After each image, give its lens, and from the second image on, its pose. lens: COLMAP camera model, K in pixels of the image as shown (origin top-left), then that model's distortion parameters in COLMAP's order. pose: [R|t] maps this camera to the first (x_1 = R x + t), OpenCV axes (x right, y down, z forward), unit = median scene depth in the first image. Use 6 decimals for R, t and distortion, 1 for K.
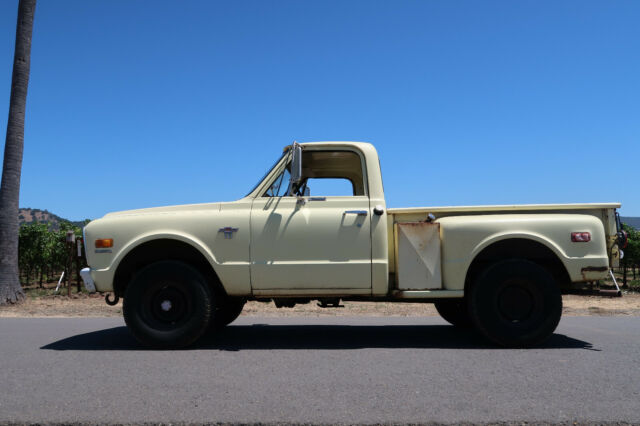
lens RADIAL K [[523.3, 0, 310.3], [0, 523.3, 211.7], [0, 0, 1]] dist [0.013478, 0.001521]
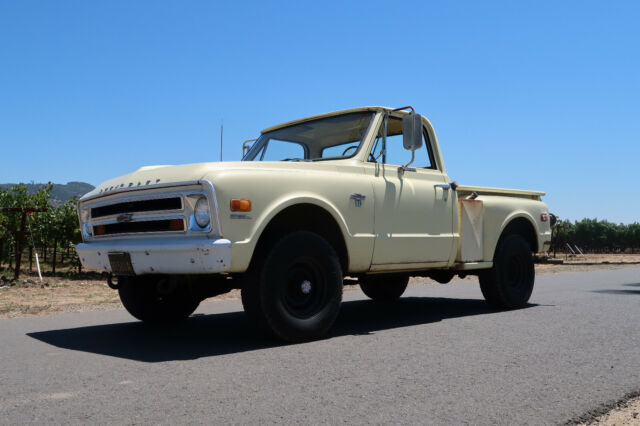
lens RADIAL K [[629.7, 0, 320.0], [0, 629.7, 213.0], [0, 0, 1]] dist [-0.007416, -0.006946]
pose [[0.710423, 0.037080, 0.702798, -0.930839], [-0.062721, 0.997973, 0.010748, 0.054272], [-0.700975, -0.051715, 0.711309, 0.302150]]
